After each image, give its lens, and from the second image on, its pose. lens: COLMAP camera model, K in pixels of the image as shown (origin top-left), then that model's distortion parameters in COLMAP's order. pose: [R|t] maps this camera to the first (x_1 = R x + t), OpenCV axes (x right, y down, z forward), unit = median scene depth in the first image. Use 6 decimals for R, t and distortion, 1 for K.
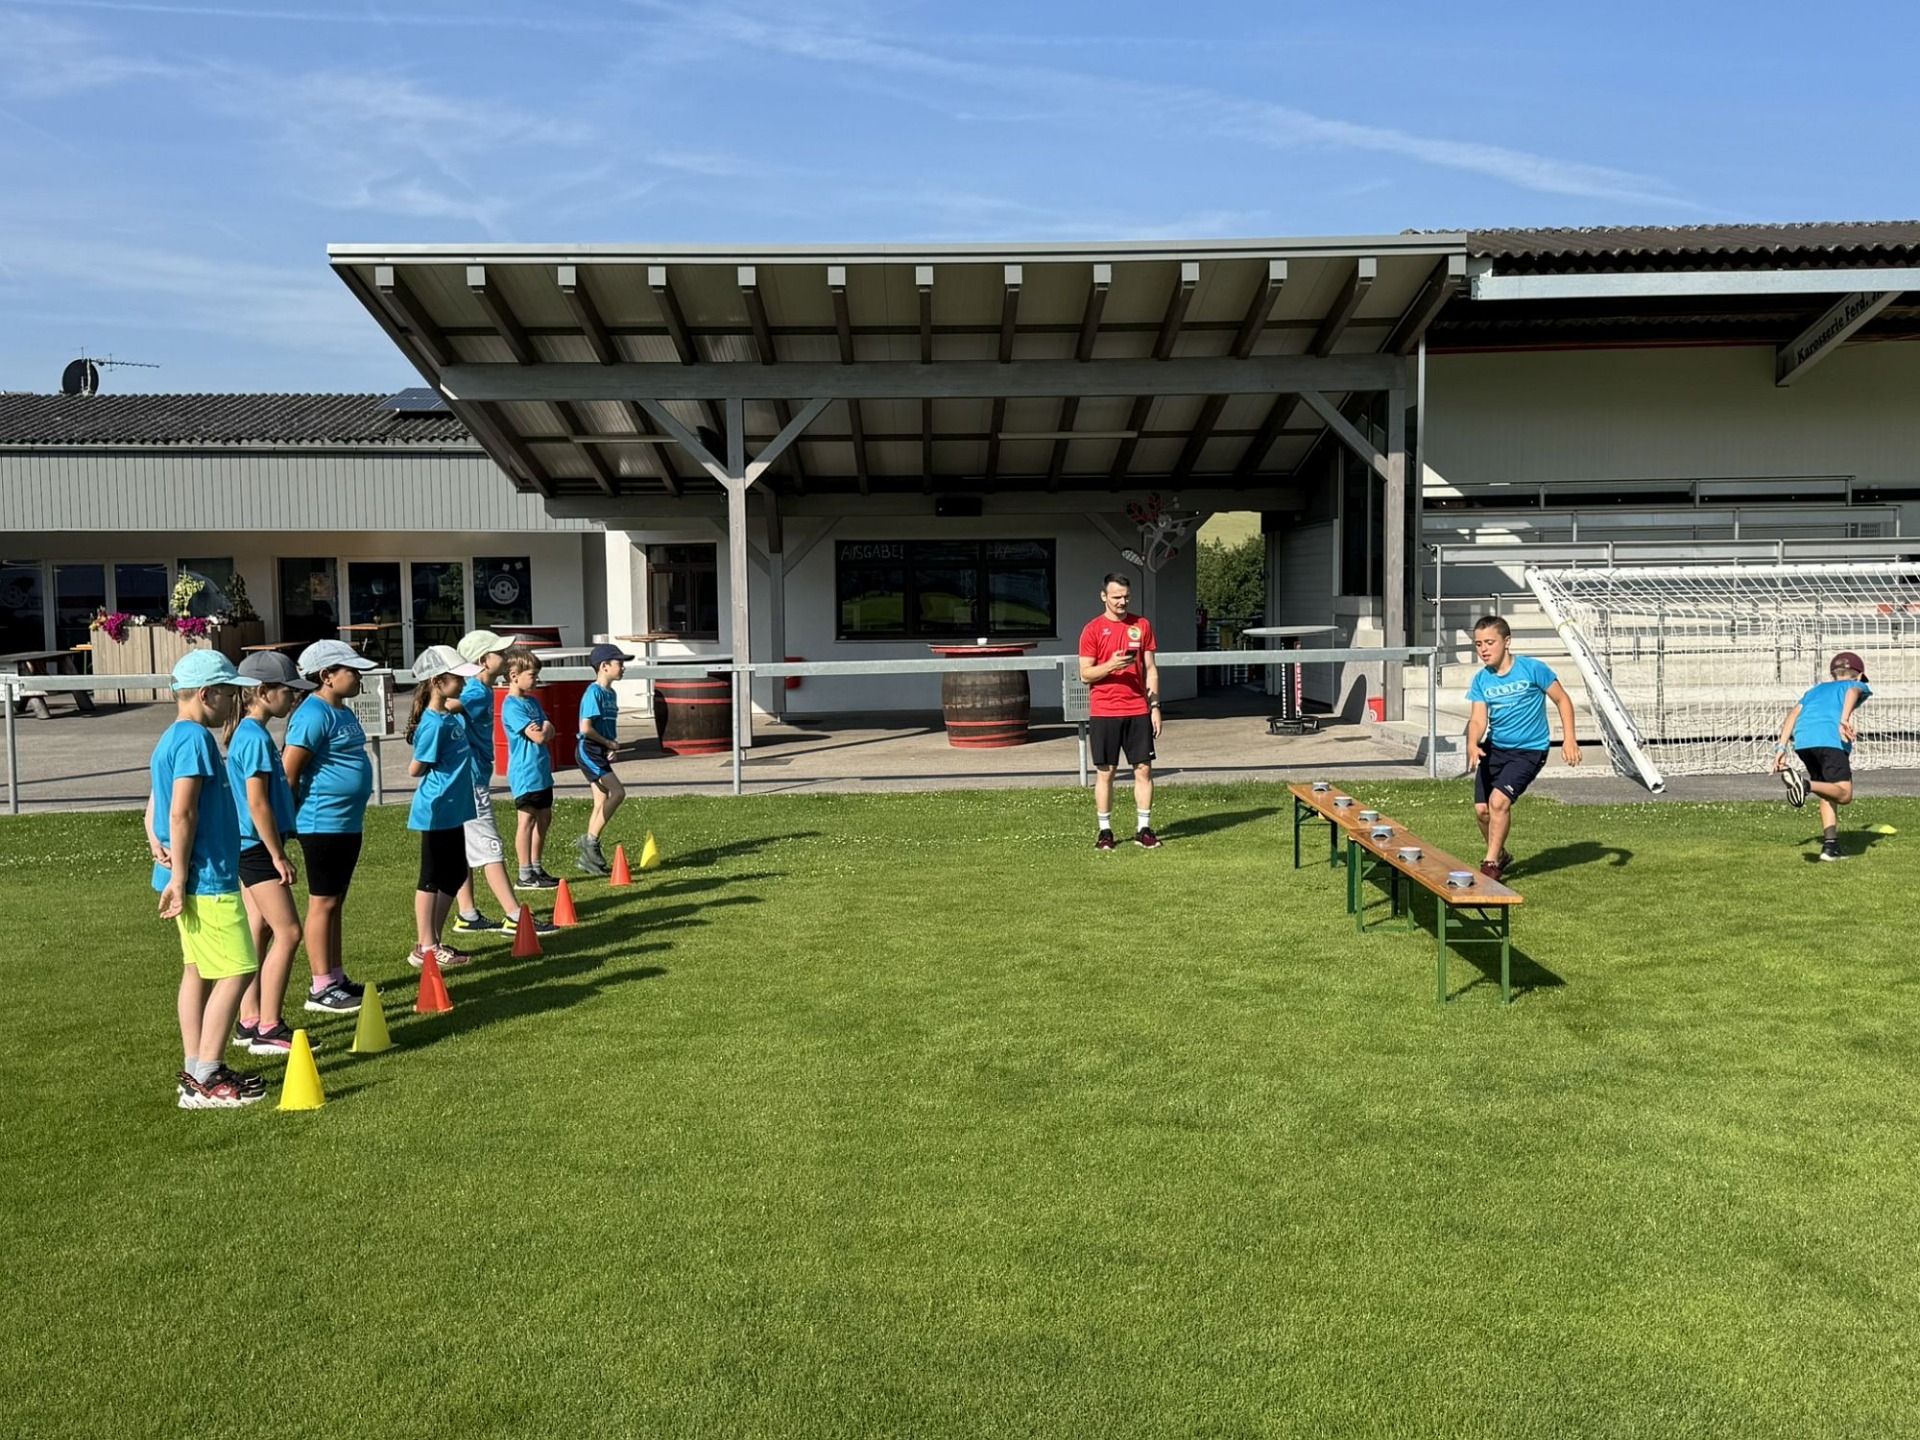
lens RADIAL K [[1887.7, 0, 954.9], [0, 1887.7, 756.9], [0, 0, 1]] dist [0.027617, 0.000000]
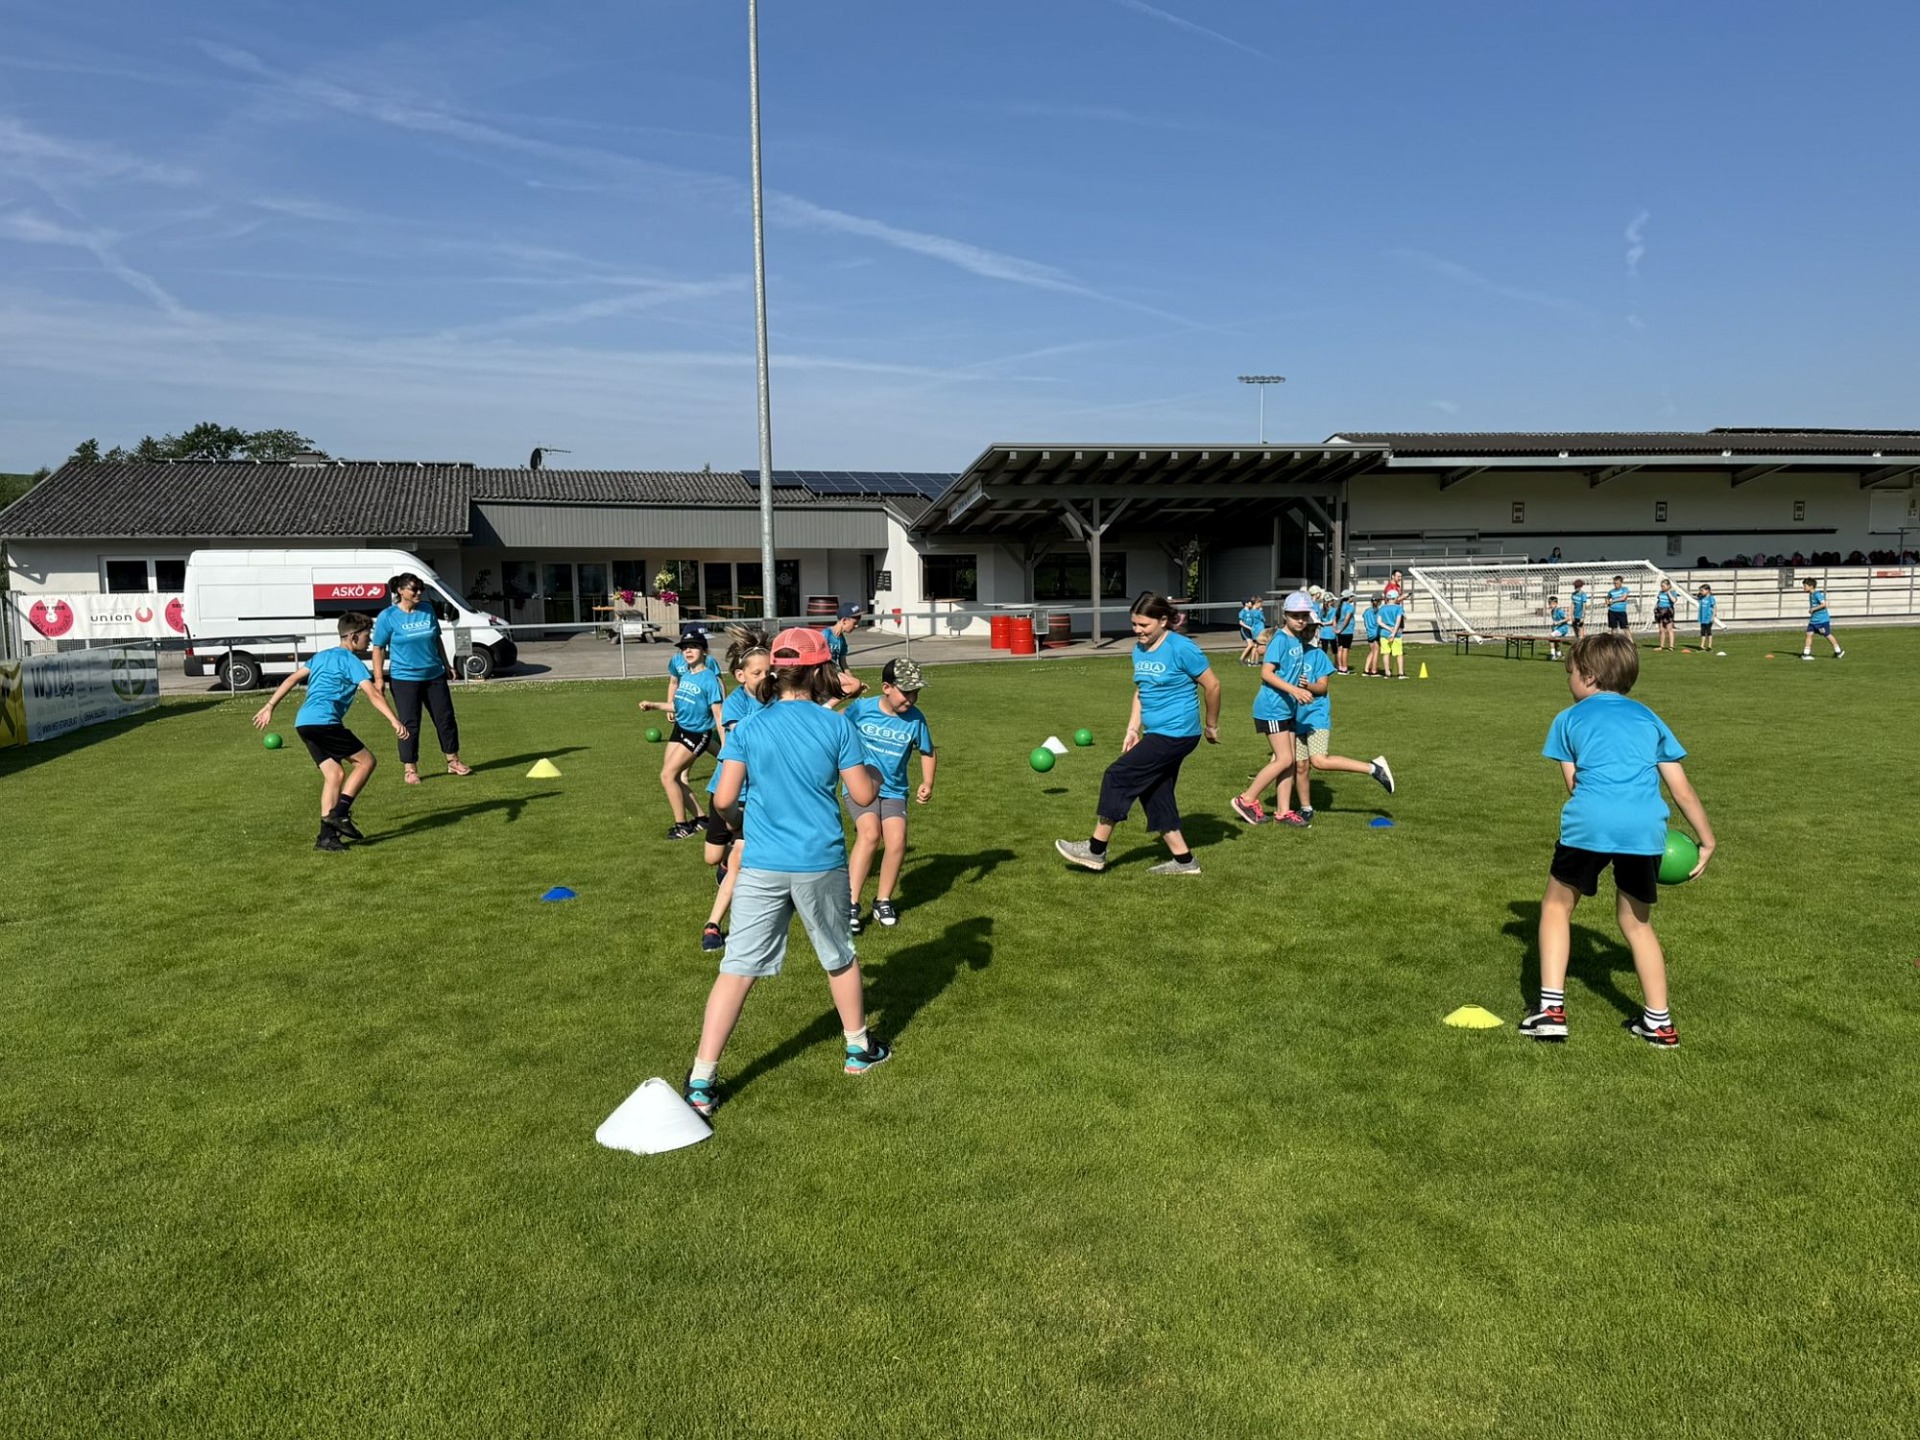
lens RADIAL K [[1470.9, 0, 957.3], [0, 1470.9, 747.9], [0, 0, 1]] dist [0.030859, -0.019016]
pose [[0.963189, -0.036616, 0.266320, -0.939046], [0.028671, 0.999022, 0.033661, 0.072925], [-0.267292, -0.024786, 0.963297, -0.913631]]
